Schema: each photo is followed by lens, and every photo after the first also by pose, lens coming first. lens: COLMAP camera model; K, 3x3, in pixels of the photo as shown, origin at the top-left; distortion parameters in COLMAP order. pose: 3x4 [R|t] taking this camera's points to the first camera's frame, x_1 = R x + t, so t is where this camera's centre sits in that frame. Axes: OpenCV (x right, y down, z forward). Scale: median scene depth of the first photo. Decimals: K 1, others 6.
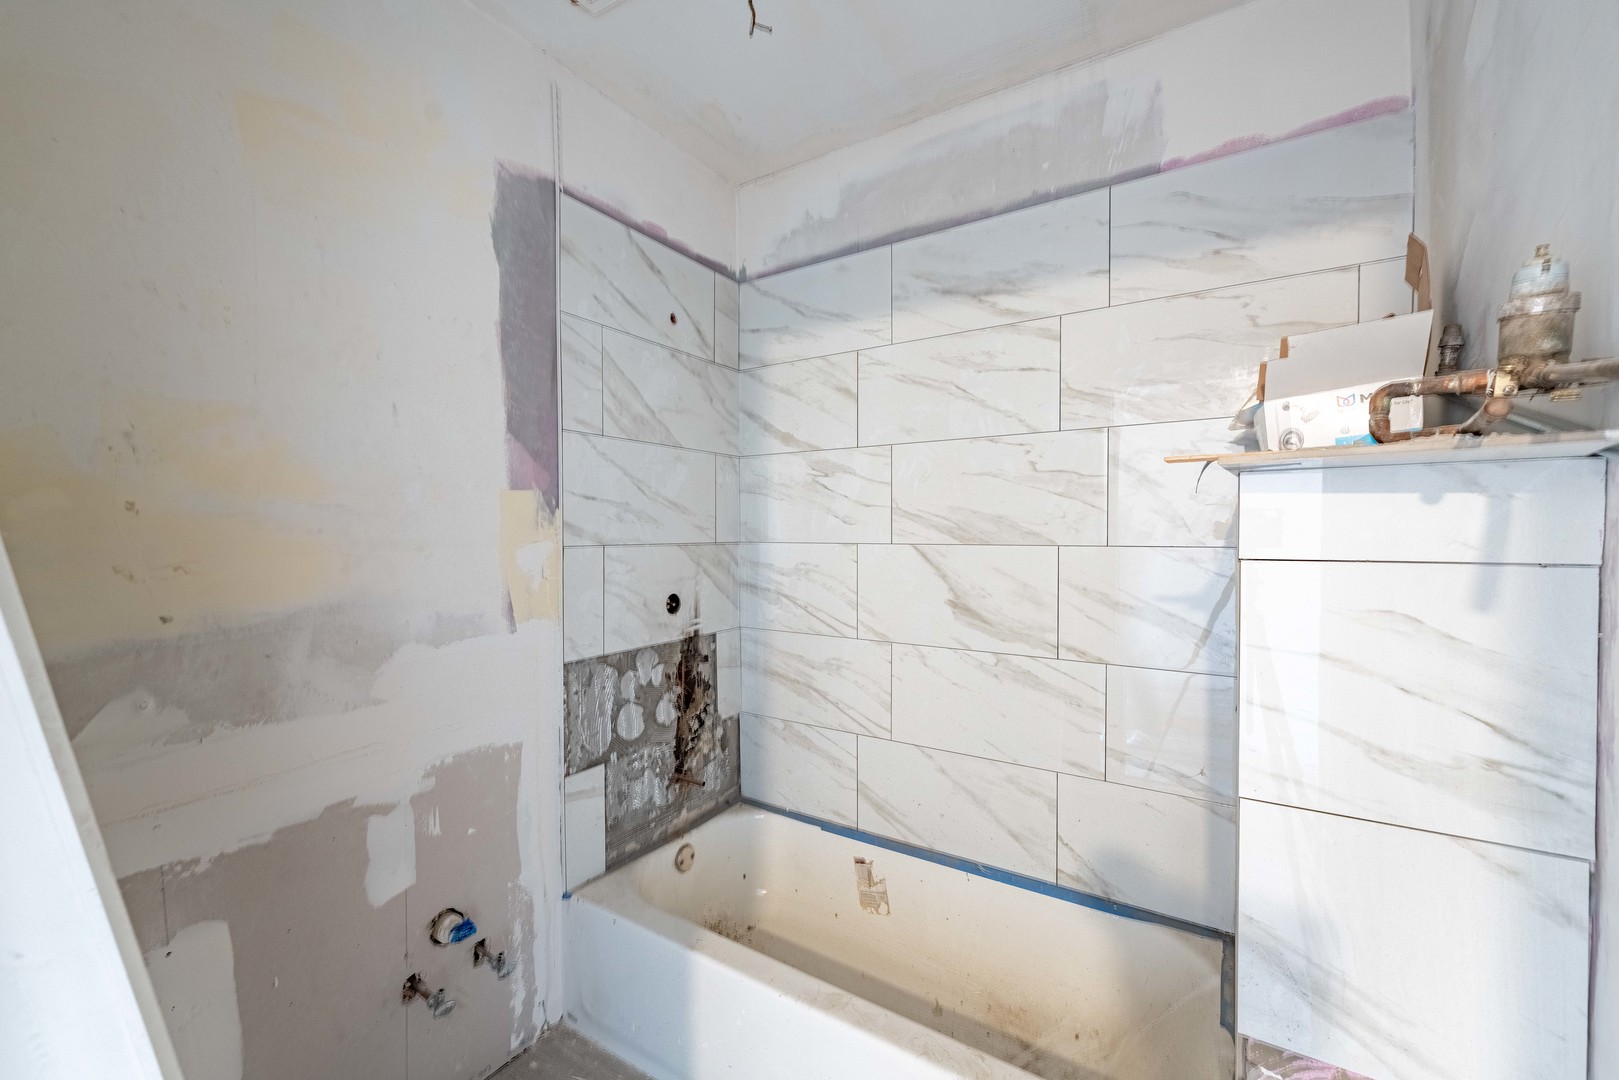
lens RADIAL K [[656.4, 0, 799.6], [0, 656.4, 545.7], [0, 0, 1]] dist [-0.001027, 0.000025]
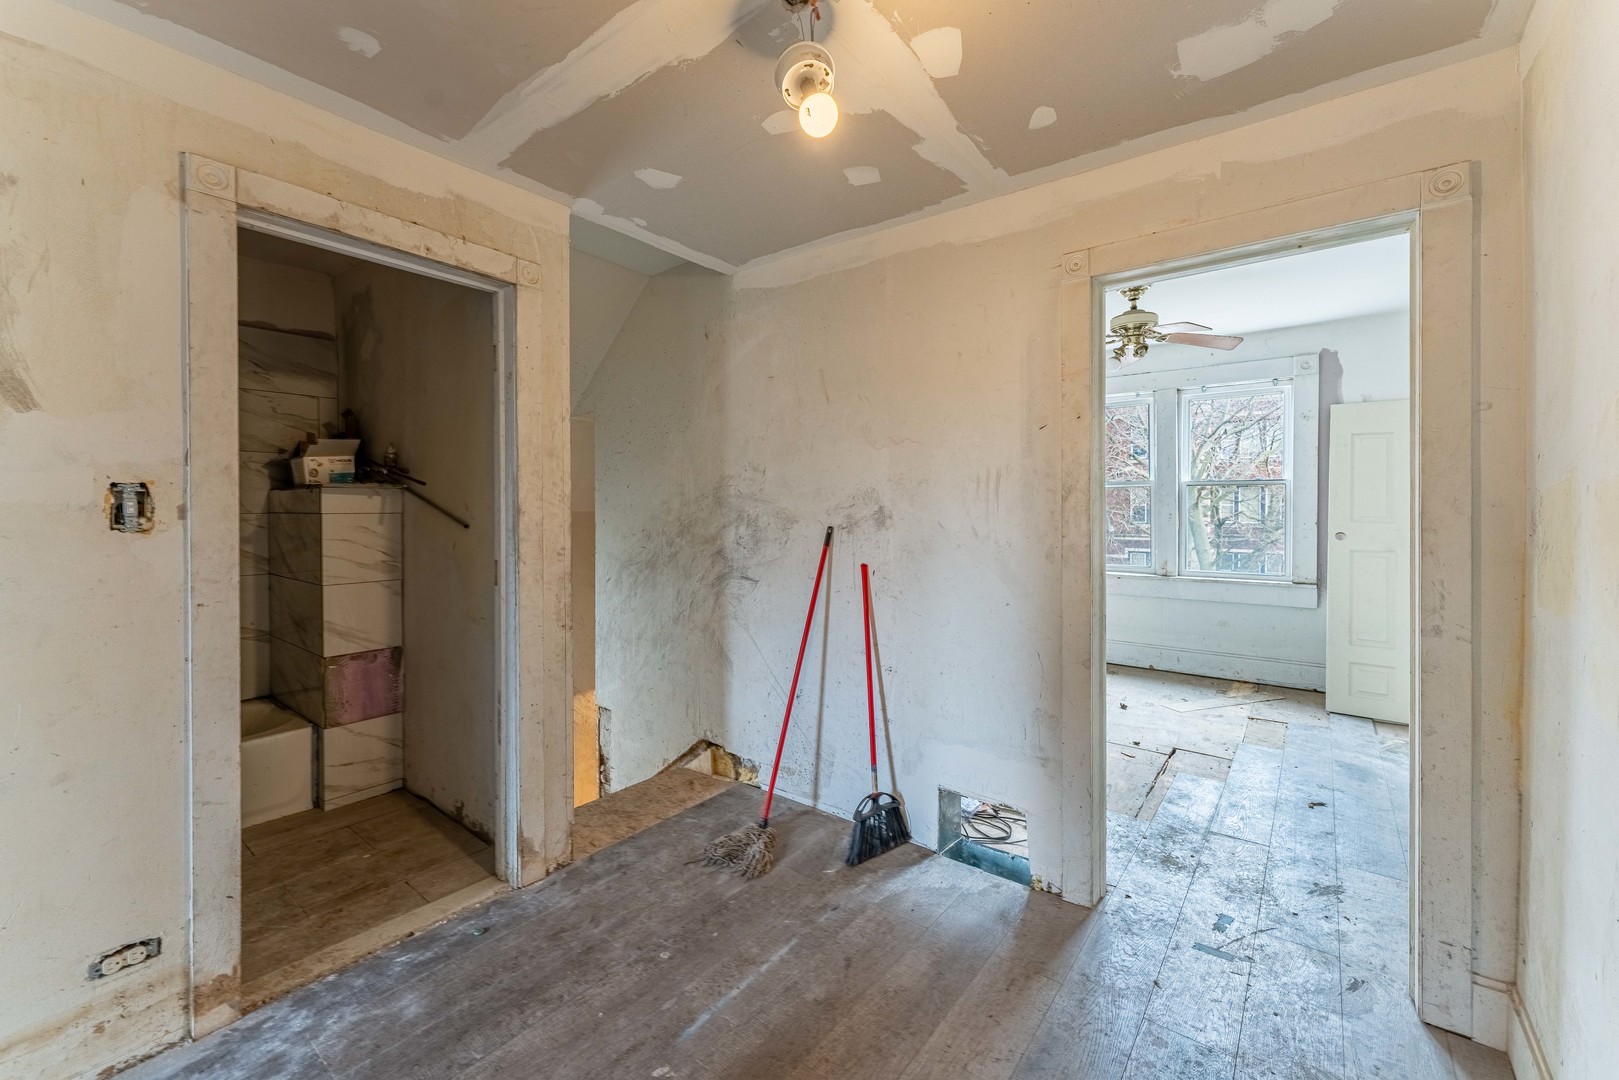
lens RADIAL K [[656.4, 0, 799.6], [0, 656.4, 545.7], [0, 0, 1]] dist [-0.001027, 0.000025]
pose [[0.091451, -0.014232, 0.995708, -2.821549], [0.007138, 0.999882, 0.013636, 0.192775], [-0.995784, 0.005860, 0.091542, -1.994622]]
